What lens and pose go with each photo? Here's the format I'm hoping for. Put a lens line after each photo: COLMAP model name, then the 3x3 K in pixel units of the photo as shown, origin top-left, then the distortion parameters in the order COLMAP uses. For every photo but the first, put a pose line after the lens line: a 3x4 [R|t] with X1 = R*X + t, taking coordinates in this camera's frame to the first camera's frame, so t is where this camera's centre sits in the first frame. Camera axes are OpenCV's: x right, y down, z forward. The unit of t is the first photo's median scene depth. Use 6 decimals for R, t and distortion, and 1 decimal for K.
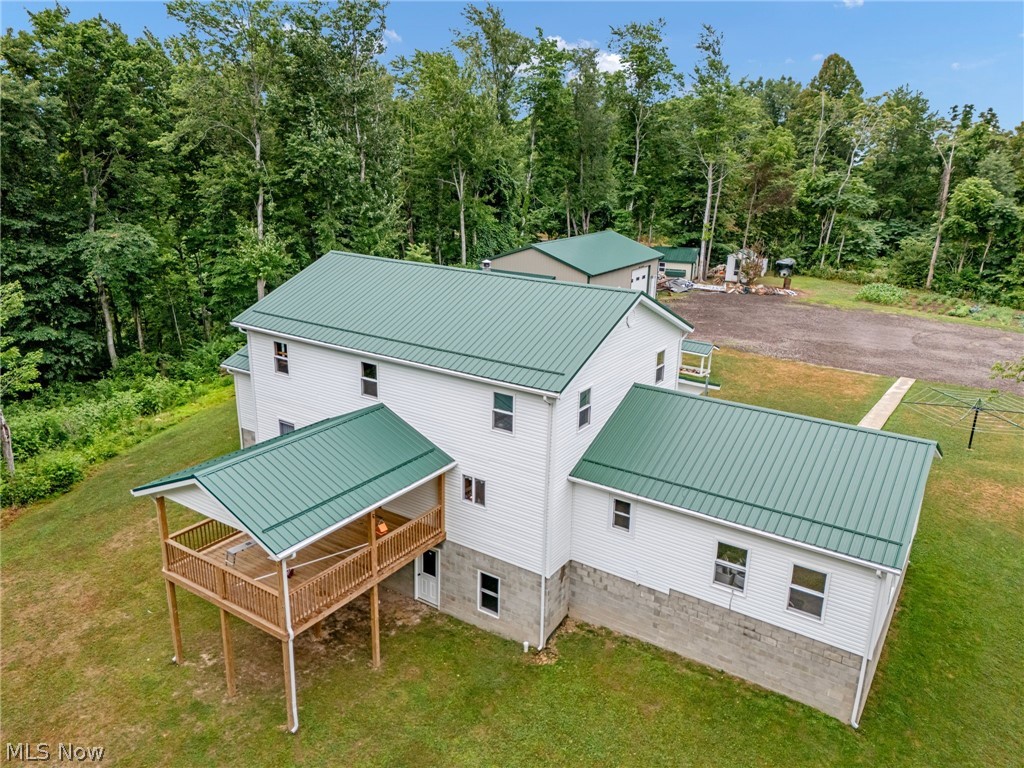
lens RADIAL K [[747.5, 0, 507.5], [0, 747.5, 386.4], [0, 0, 1]] dist [0.055458, -0.000992]
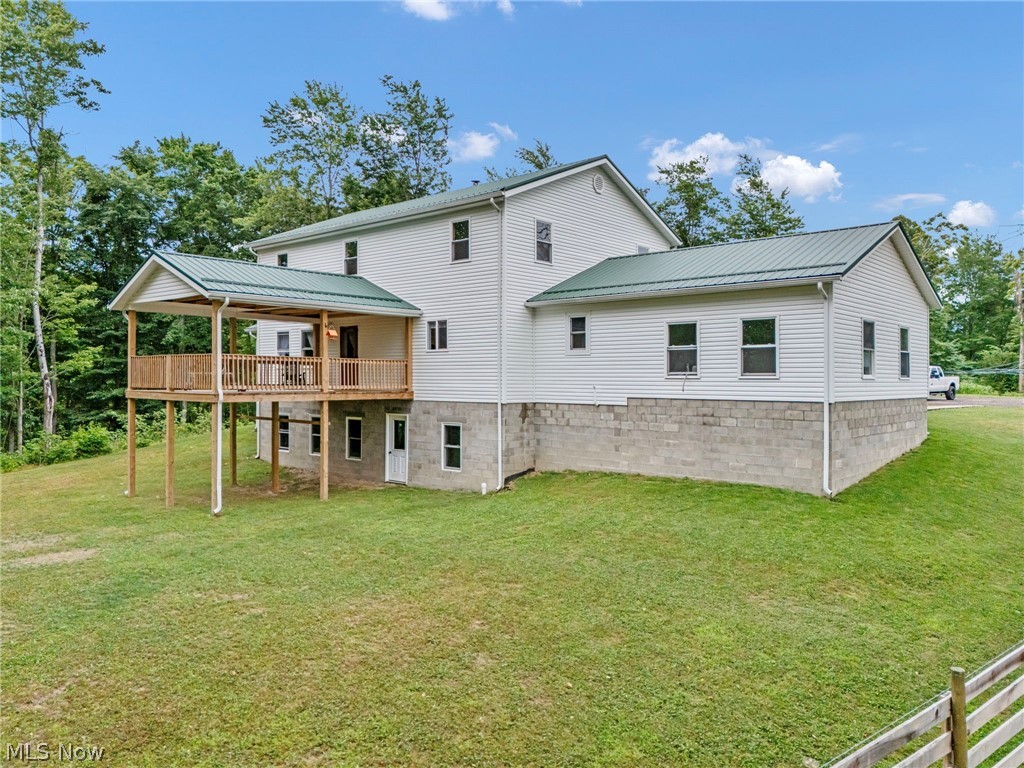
lens RADIAL K [[743.8, 0, 512.0], [0, 743.8, 384.0], [0, 0, 1]] dist [0.068502, 0.000164]
pose [[0.991575, -0.021884, -0.127670, 0.179276], [-0.017350, 0.954306, -0.298329, 0.495999], [0.128365, 0.298030, 0.945886, 0.094366]]
